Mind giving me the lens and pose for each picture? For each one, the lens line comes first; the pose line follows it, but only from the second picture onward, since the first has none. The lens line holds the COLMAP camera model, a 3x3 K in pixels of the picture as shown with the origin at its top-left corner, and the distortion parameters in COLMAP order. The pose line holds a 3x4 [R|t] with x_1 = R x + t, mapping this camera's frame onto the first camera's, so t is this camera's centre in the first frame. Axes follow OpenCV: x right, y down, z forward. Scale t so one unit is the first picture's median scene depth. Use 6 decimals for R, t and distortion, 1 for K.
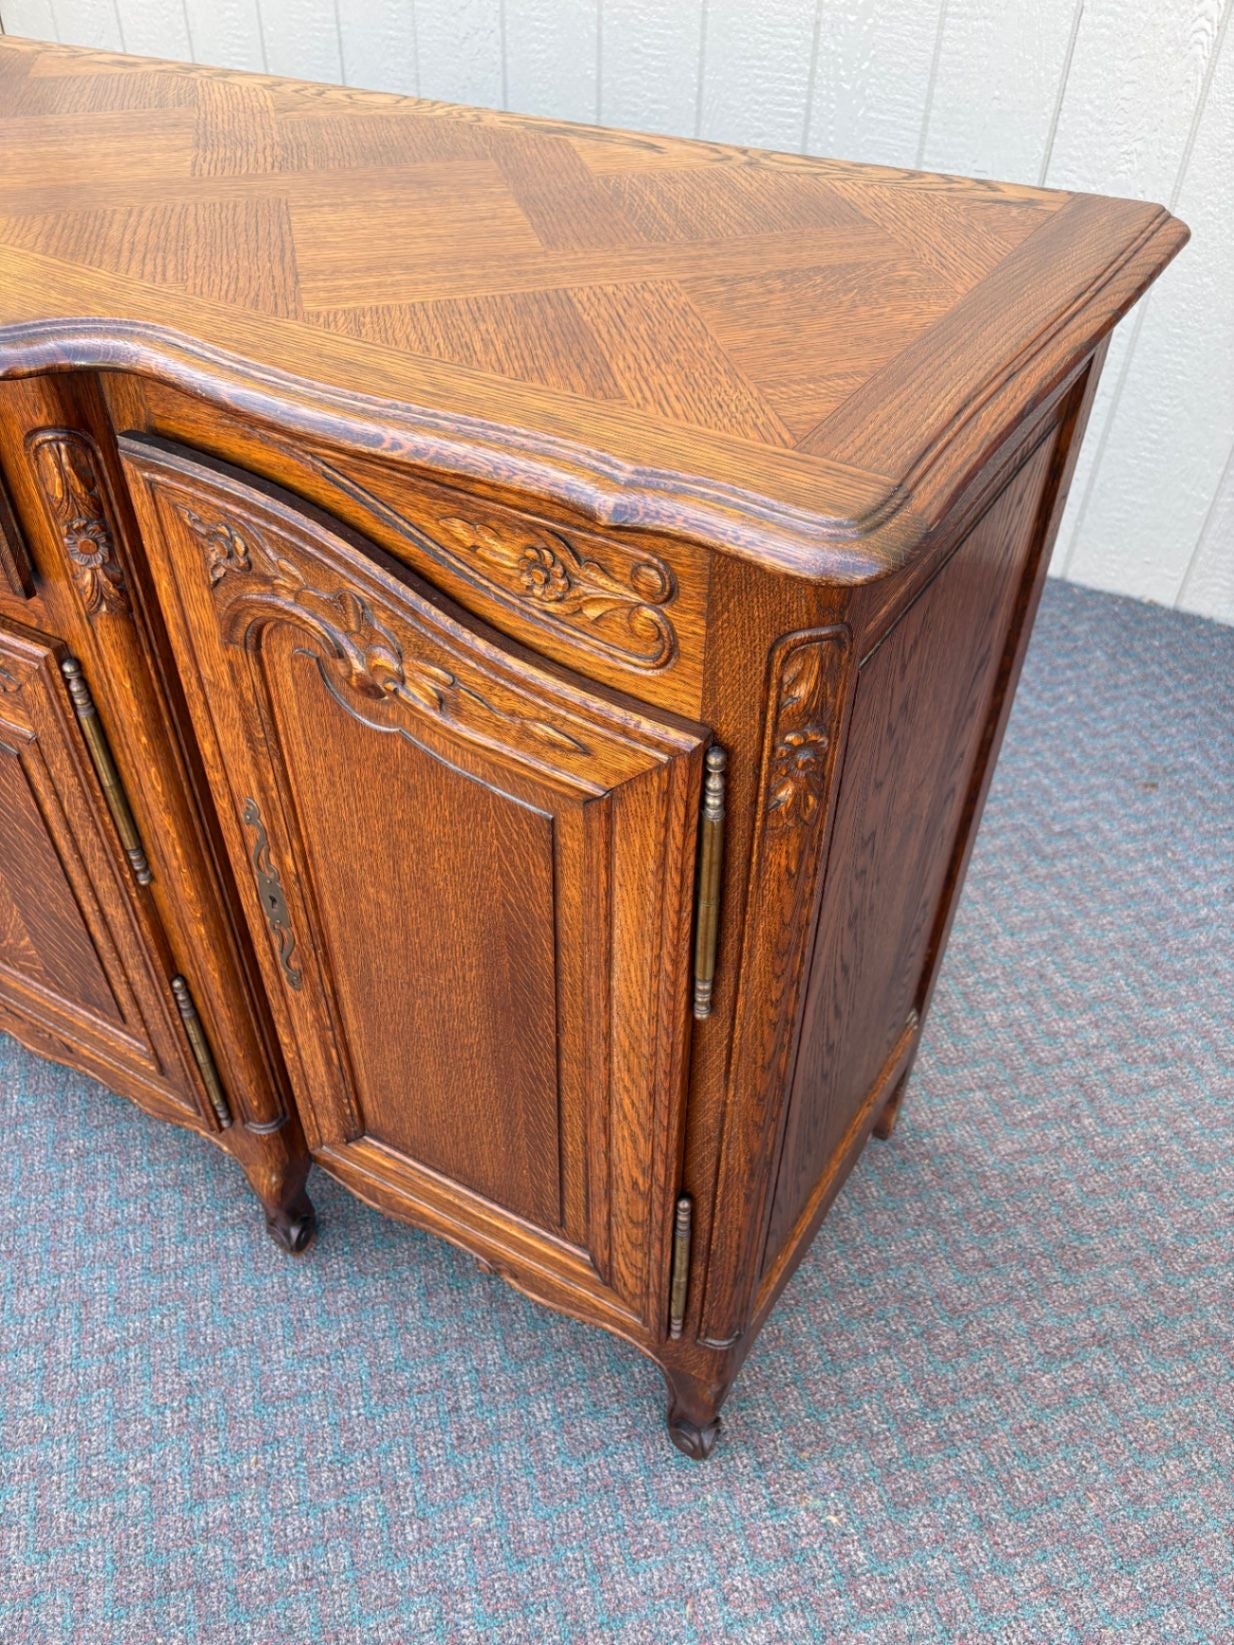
lens RADIAL K [[1269.1, 0, 600.4], [0, 1269.1, 829.1], [0, 0, 1]] dist [0.042579, -0.055861]
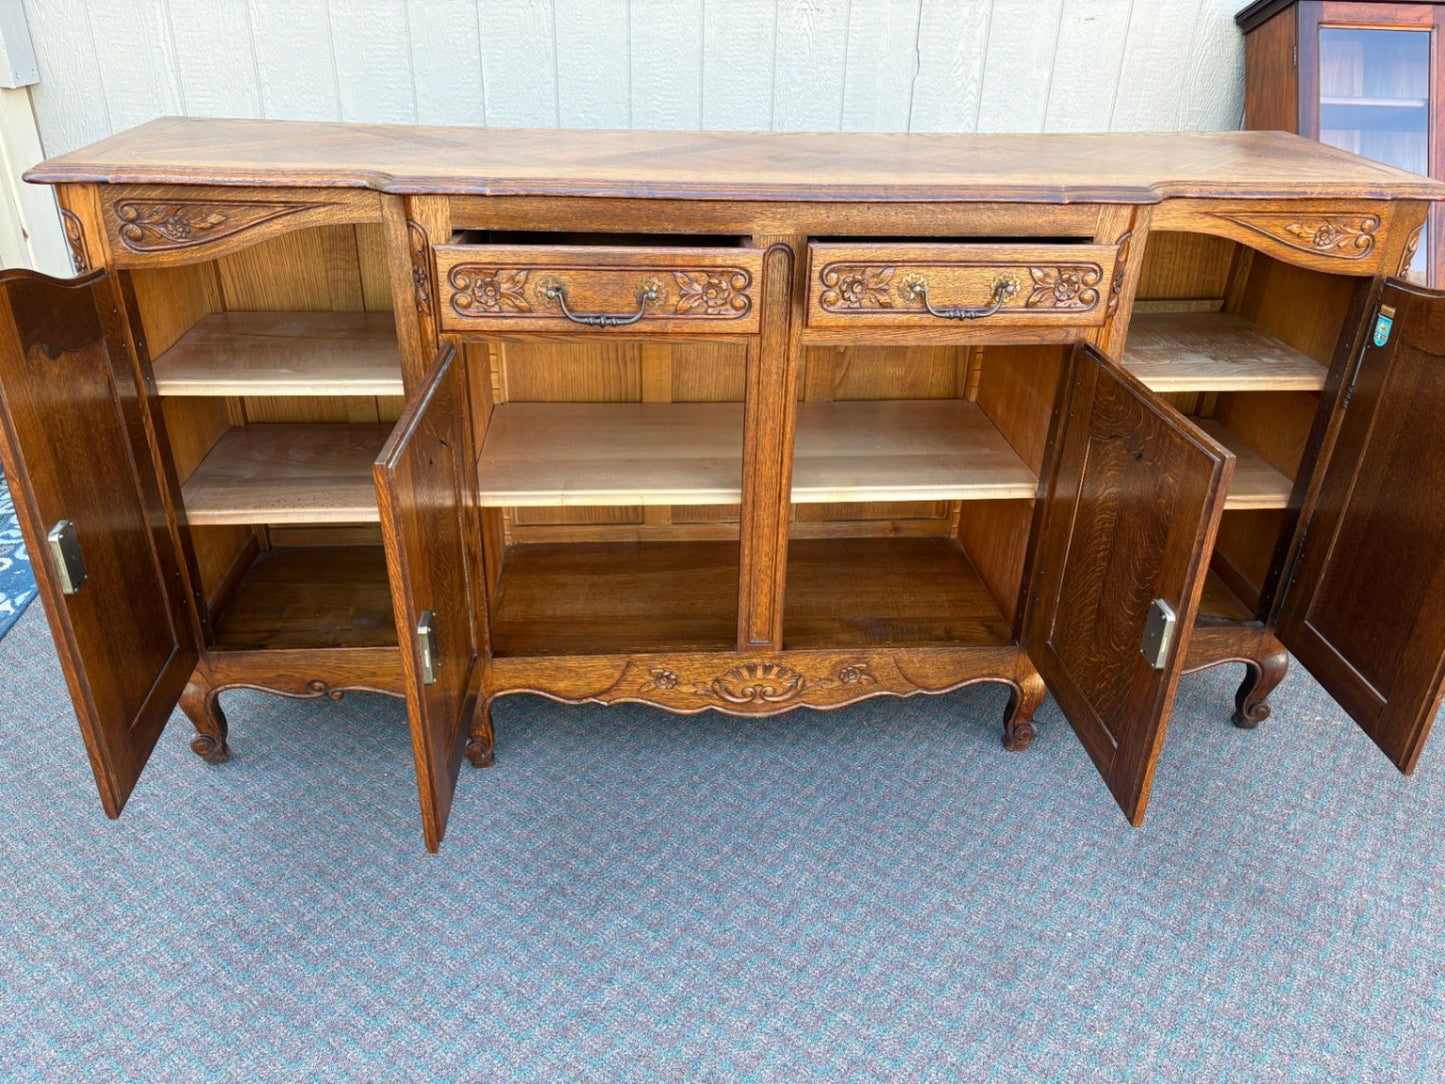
lens RADIAL K [[1114.8, 0, 728.6], [0, 1114.8, 545.1], [0, 0, 1]] dist [0.042579, -0.055861]
pose [[0.801594, -0.262618, 0.537103, -1.575797], [0.381615, 0.916300, -0.121511, 0.141232], [-0.460236, 0.302369, 0.834719, -0.185099]]
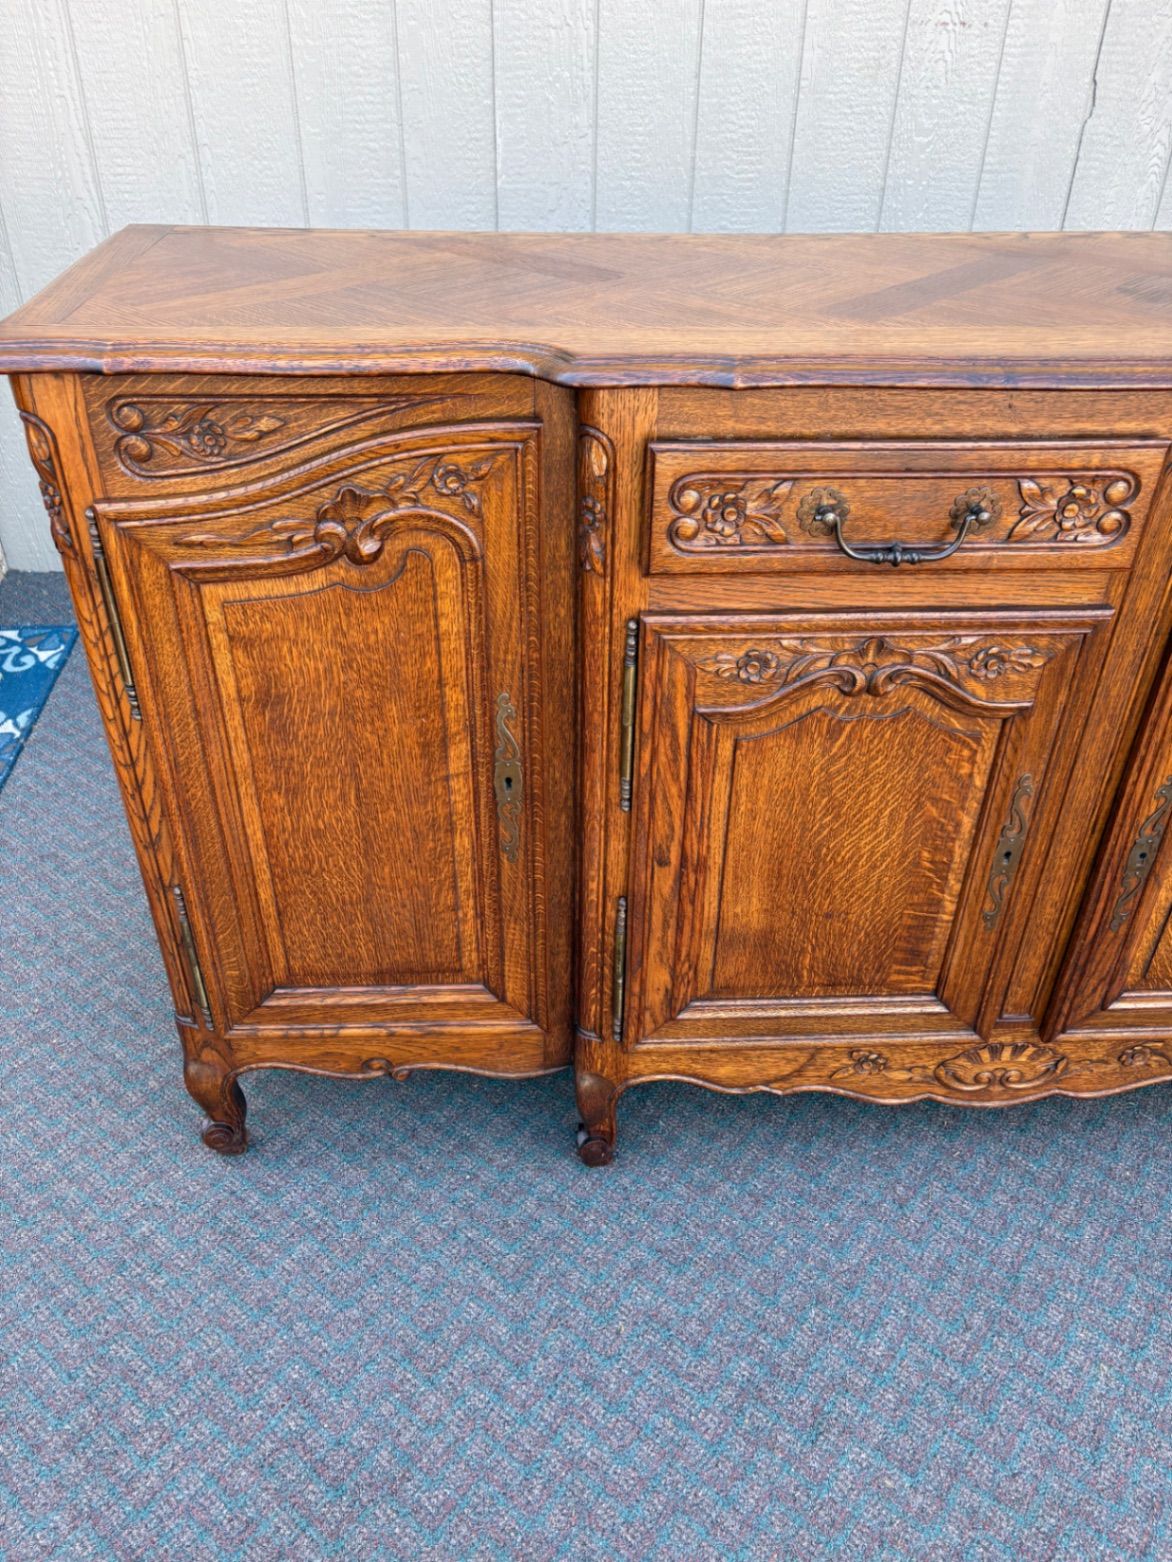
lens RADIAL K [[1205.1, 0, 576.1], [0, 1205.1, 790.7], [0, 0, 1]] dist [0.042579, -0.055861]
pose [[0.822759, -0.321559, 0.468688, -1.558521], [0.375216, 0.926654, -0.022911, -0.270767], [-0.426944, 0.194709, 0.883067, 0.286317]]
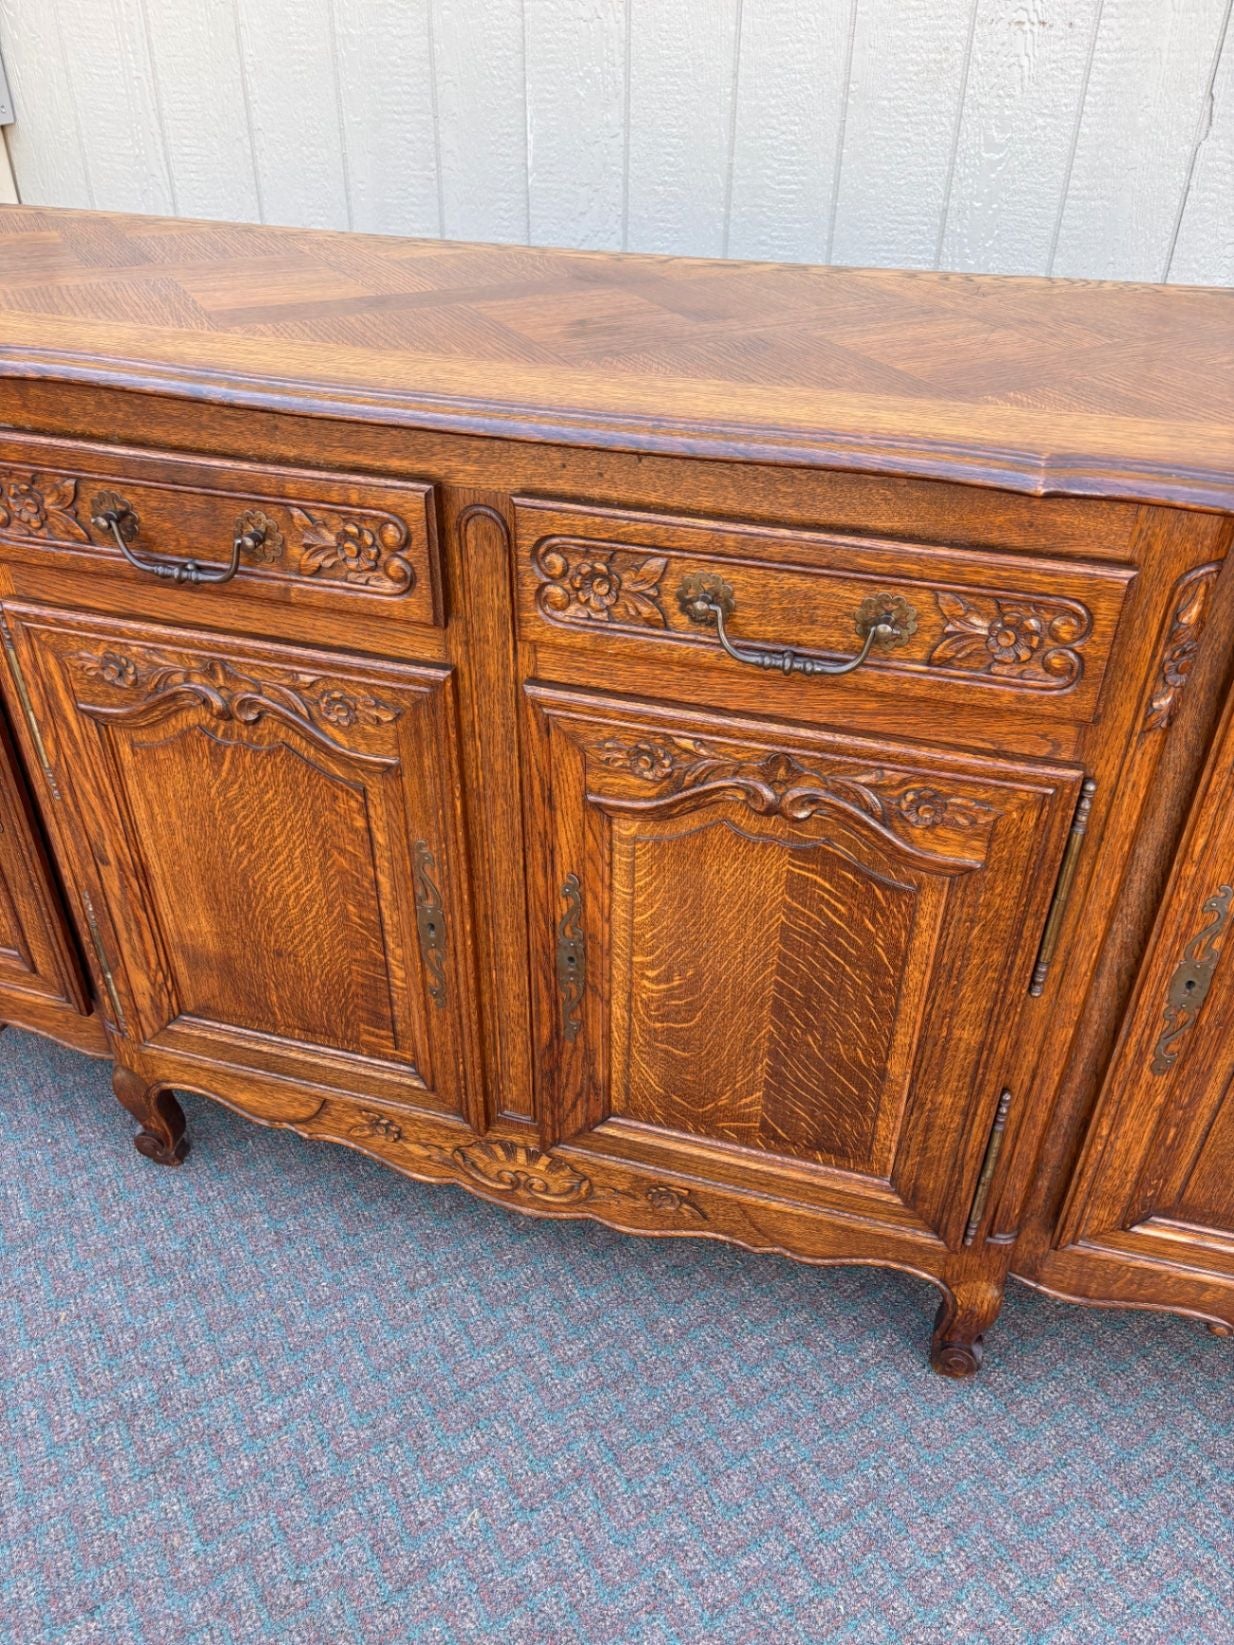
lens RADIAL K [[1269.1, 0, 609.0], [0, 1269.1, 834.2], [0, 0, 1]] dist [0.042579, -0.055861]
pose [[0.966456, -0.146366, 0.211046, -0.799296], [0.169754, 0.980677, -0.097240, -0.040239], [-0.192735, 0.129804, 0.972627, 0.030522]]
